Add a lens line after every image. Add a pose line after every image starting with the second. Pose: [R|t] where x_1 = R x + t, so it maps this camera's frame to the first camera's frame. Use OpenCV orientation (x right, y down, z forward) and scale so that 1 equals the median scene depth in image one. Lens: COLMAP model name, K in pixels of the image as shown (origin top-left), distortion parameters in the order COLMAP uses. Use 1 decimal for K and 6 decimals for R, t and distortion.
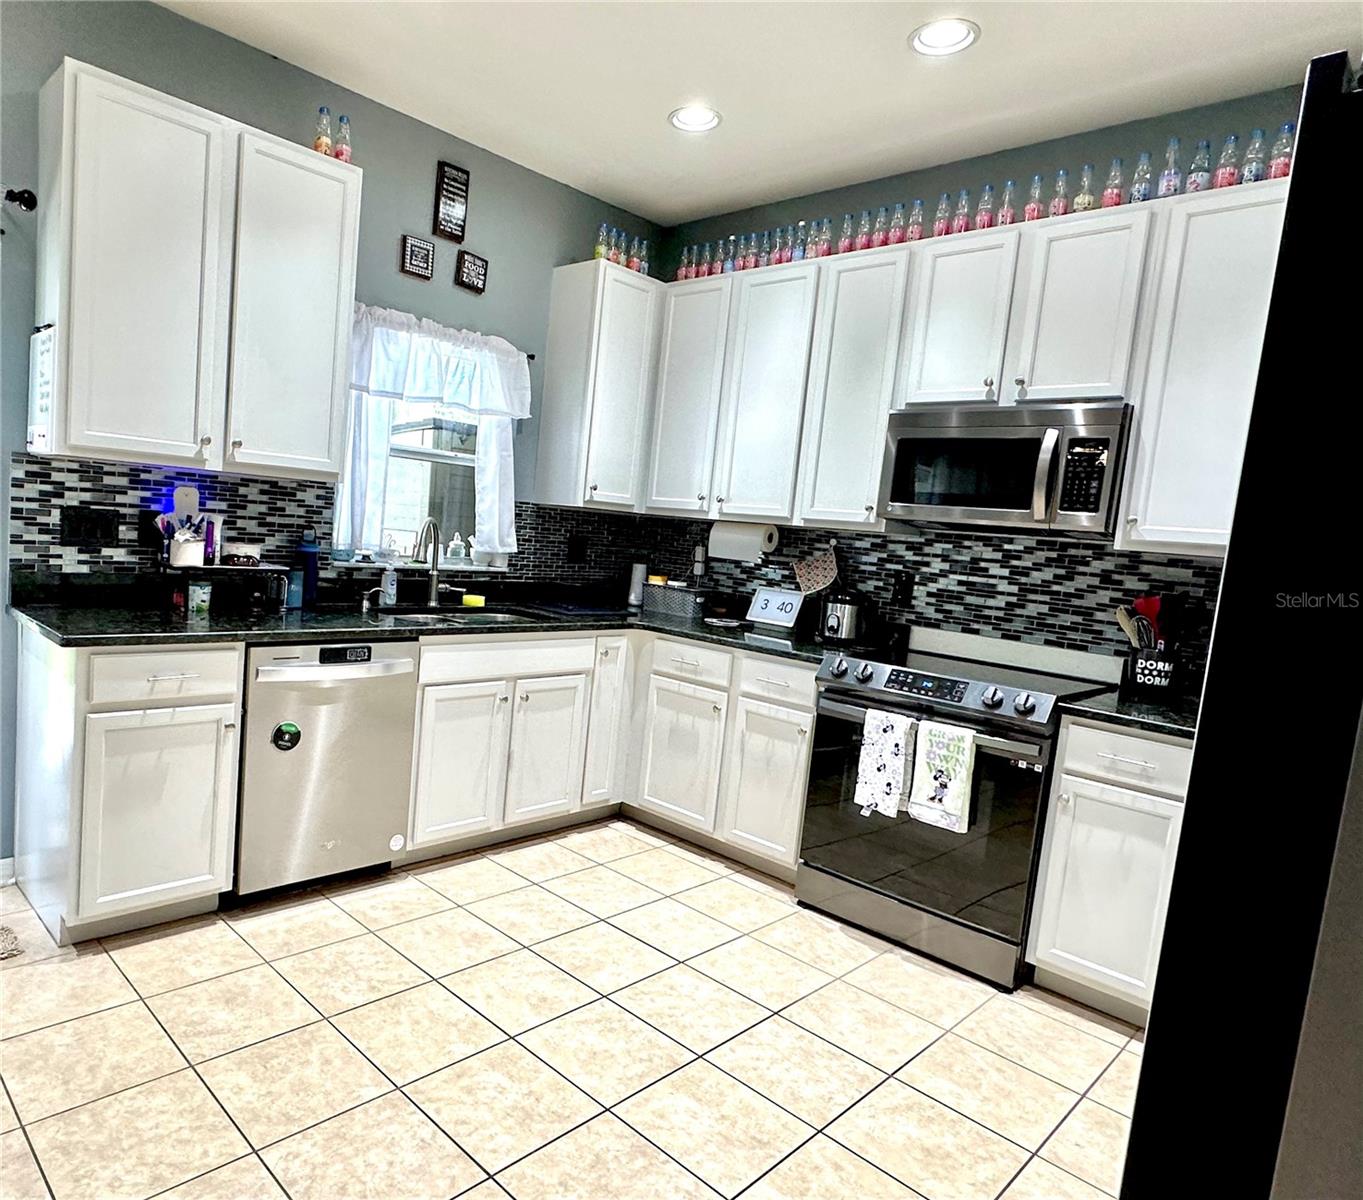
lens RADIAL K [[895.1, 0, 680.4], [0, 895.1, 626.7], [0, 0, 1]] dist [-0.004764, -0.004157]
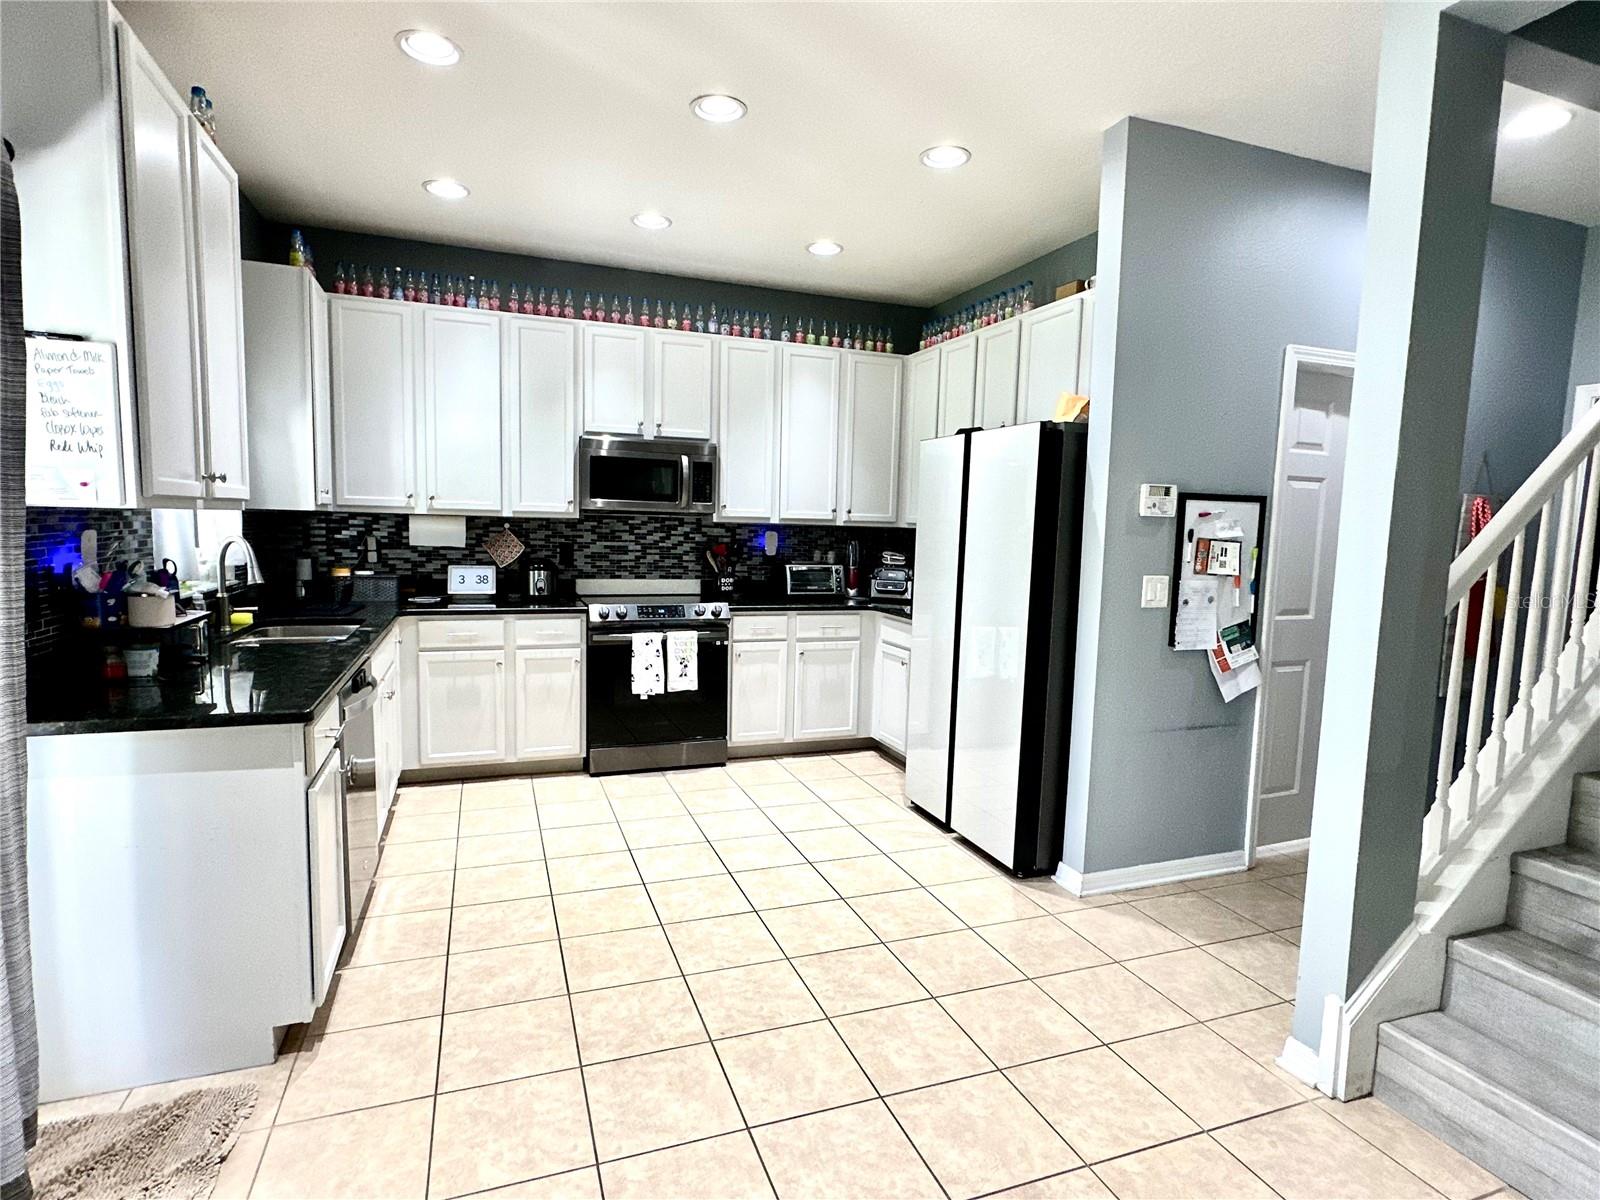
lens RADIAL K [[832.2, 0, 800.0], [0, 832.2, 600.0], [0, 0, 1]] dist [-0.002330, -0.000694]
pose [[0.387043, -0.161171, 0.907866, -0.921054], [0.103282, 0.985987, 0.131008, -0.118197], [-0.916259, 0.043061, 0.398266, 0.133655]]
